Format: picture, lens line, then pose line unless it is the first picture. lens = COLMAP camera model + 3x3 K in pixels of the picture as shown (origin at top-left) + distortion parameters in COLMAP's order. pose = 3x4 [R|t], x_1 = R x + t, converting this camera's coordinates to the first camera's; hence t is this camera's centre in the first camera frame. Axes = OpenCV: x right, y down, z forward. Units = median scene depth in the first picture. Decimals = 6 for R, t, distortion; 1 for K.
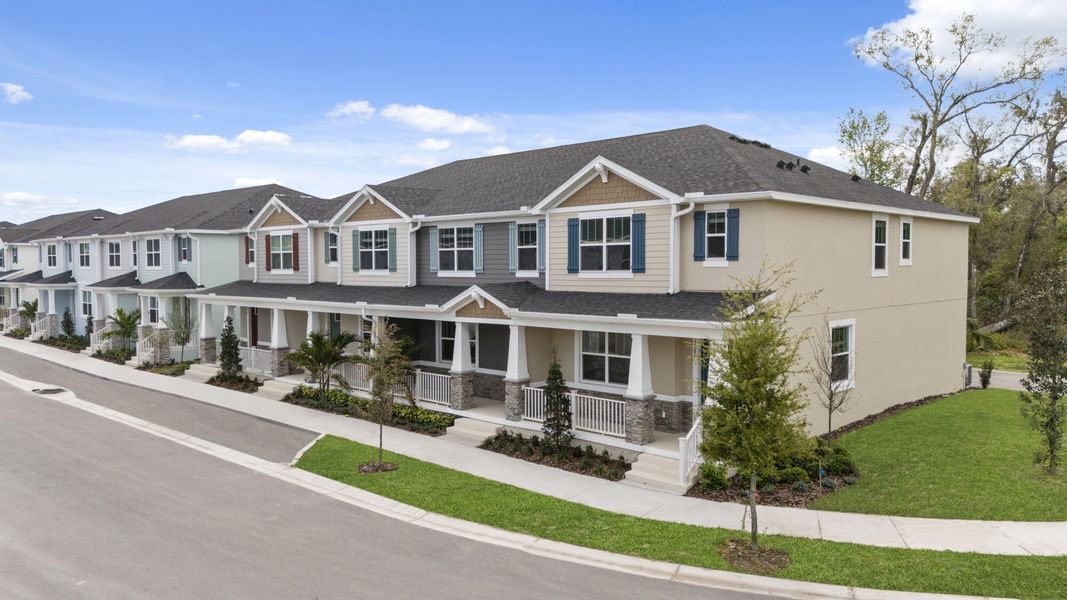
lens RADIAL K [[861.9, 0, 563.0], [0, 861.9, 322.3], [0, 0, 1]] dist [0.173503, -0.012525]
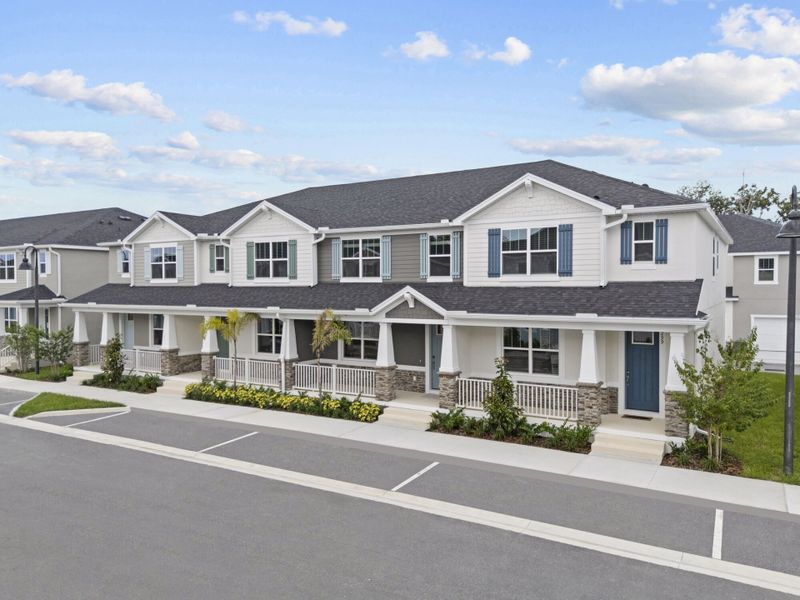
lens RADIAL K [[560.3, 0, 417.0], [0, 560.3, 342.9], [0, 0, 1]] dist [0.044069, -0.004749]
pose [[0.958868, -0.048554, 0.279669, -0.258914], [0.032414, 0.997546, 0.062053, -0.016702], [-0.281996, -0.050436, 0.958089, 0.266811]]
